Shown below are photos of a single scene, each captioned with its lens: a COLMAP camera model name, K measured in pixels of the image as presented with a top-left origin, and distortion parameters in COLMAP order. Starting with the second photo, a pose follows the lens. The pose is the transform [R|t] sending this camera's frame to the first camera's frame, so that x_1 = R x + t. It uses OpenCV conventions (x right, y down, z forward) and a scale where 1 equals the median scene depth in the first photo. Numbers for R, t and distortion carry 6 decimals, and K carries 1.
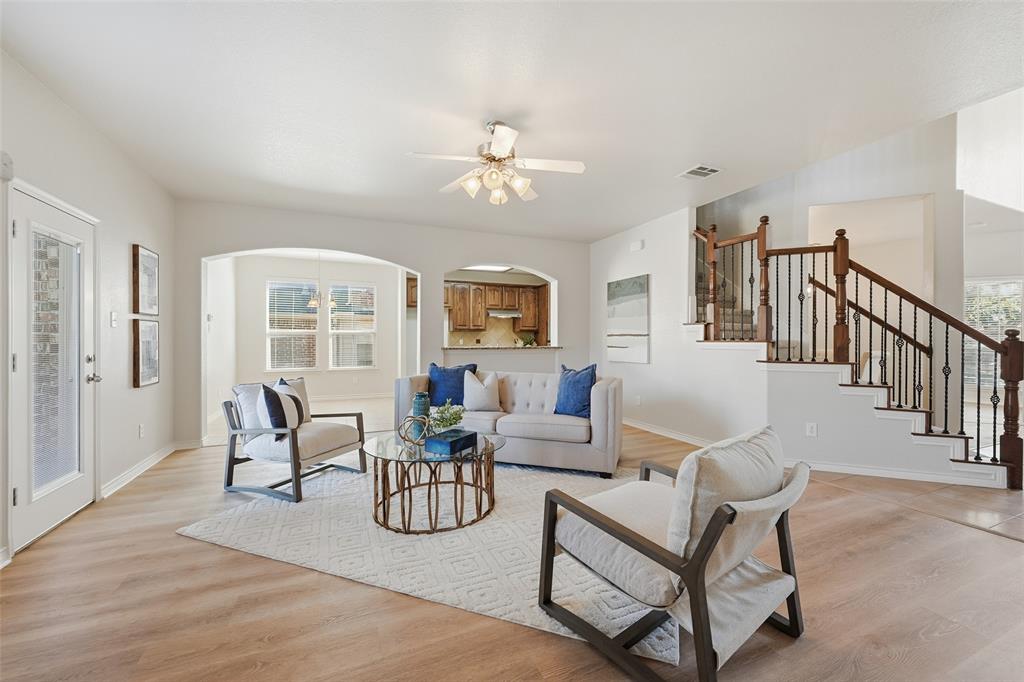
lens RADIAL K [[406.4, 0, 512.9], [0, 406.4, 341.9], [0, 0, 1]] dist [-0.000717, 0.000395]
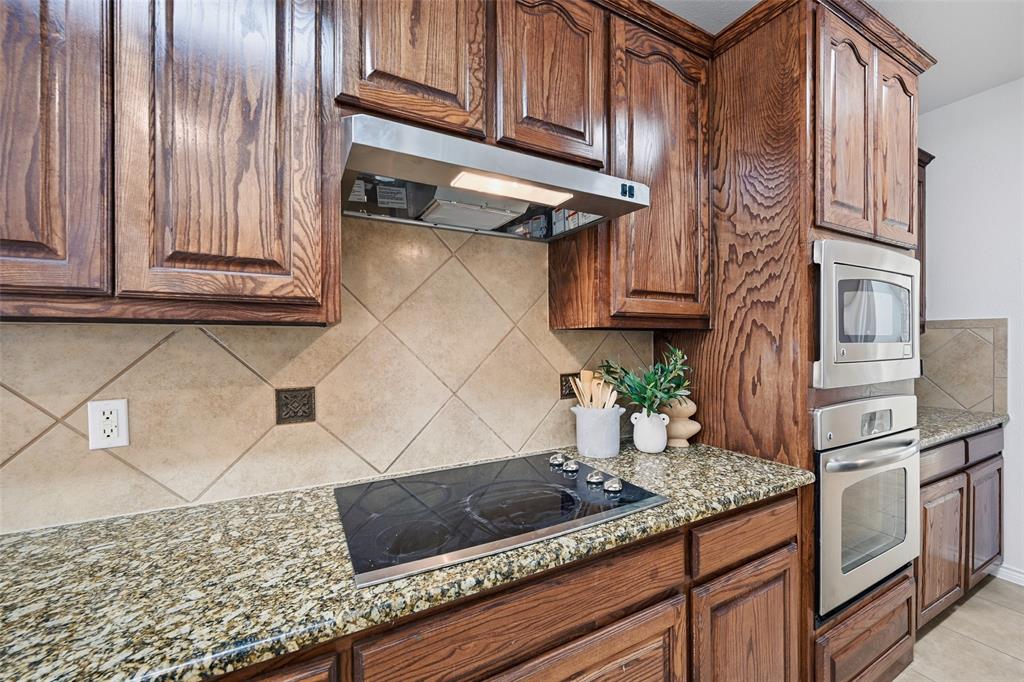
lens RADIAL K [[406.4, 0, 512.2], [0, 406.4, 340.3], [0, 0, 1]] dist [-0.000717, 0.000395]
pose [[0.995845, -0.006209, 0.090851, -0.038825], [0.006278, 0.999980, -0.000473, -0.025684], [-0.090847, 0.001041, 0.995864, 1.084483]]
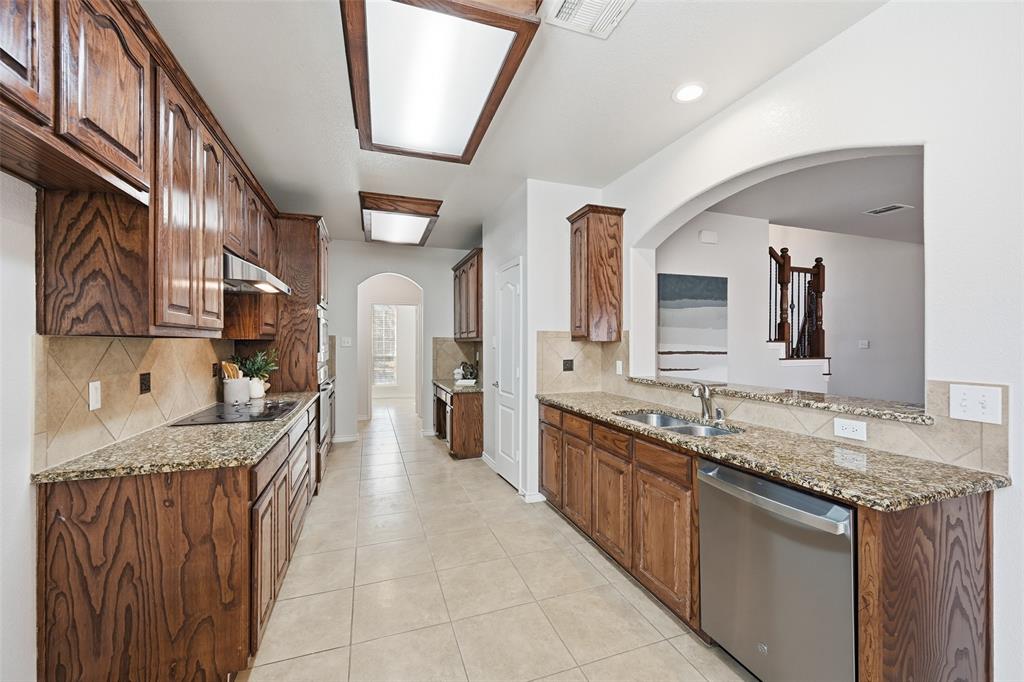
lens RADIAL K [[406.4, 0, 514.1], [0, 406.4, 342.9], [0, 0, 1]] dist [-0.000717, 0.000395]
pose [[0.056183, -0.003103, 0.998416, -0.361986], [0.002511, 0.999992, 0.002967, -0.028229], [-0.998417, 0.002341, 0.056190, 0.986084]]
